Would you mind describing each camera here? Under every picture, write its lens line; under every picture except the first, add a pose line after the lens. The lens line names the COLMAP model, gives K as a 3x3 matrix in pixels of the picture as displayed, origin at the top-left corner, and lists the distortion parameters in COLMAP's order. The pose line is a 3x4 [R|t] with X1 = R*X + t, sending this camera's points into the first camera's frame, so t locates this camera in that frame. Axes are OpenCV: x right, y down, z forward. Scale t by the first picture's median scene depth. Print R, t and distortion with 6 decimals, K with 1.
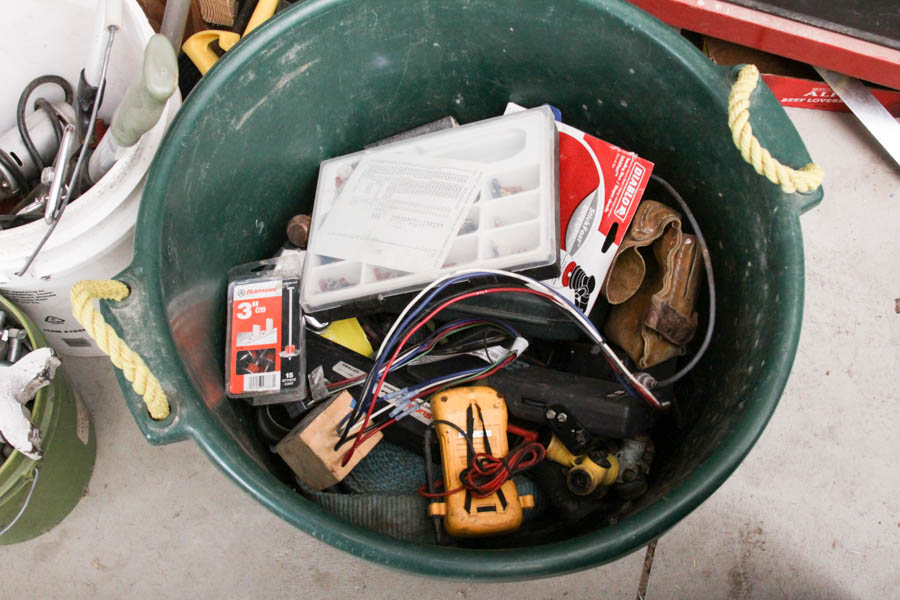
lens RADIAL K [[1149.9, 0, 451.0], [0, 1149.9, 296.1], [0, 0, 1]] dist [-0.138258, 0.000000]
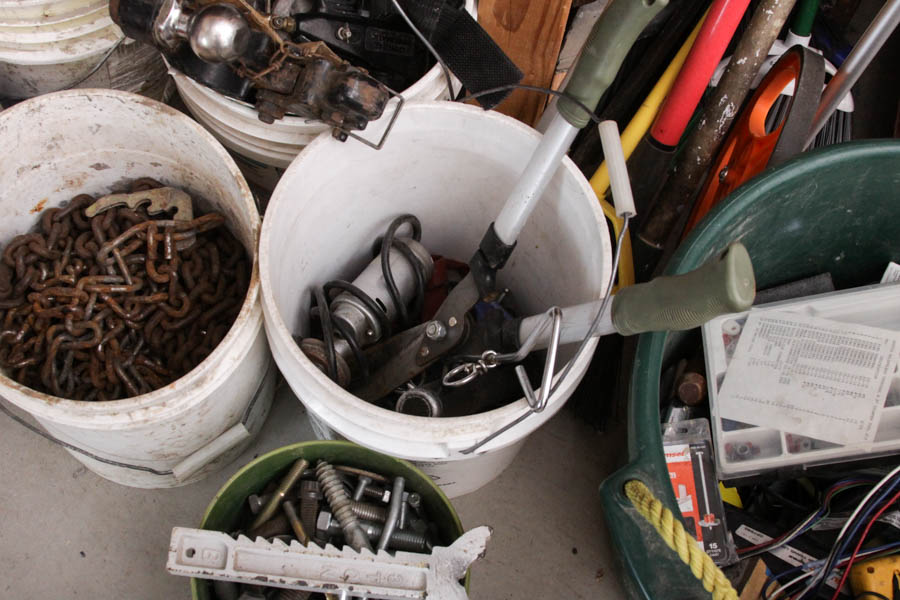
lens RADIAL K [[1149.9, 0, 448.9], [0, 1149.9, 304.2], [0, 0, 1]] dist [-0.138258, 0.000000]
pose [[0.998051, 0.016456, 0.060186, -0.419726], [-0.015906, 0.999827, -0.009609, -0.123172], [-0.060334, 0.008633, 0.998141, 0.034716]]
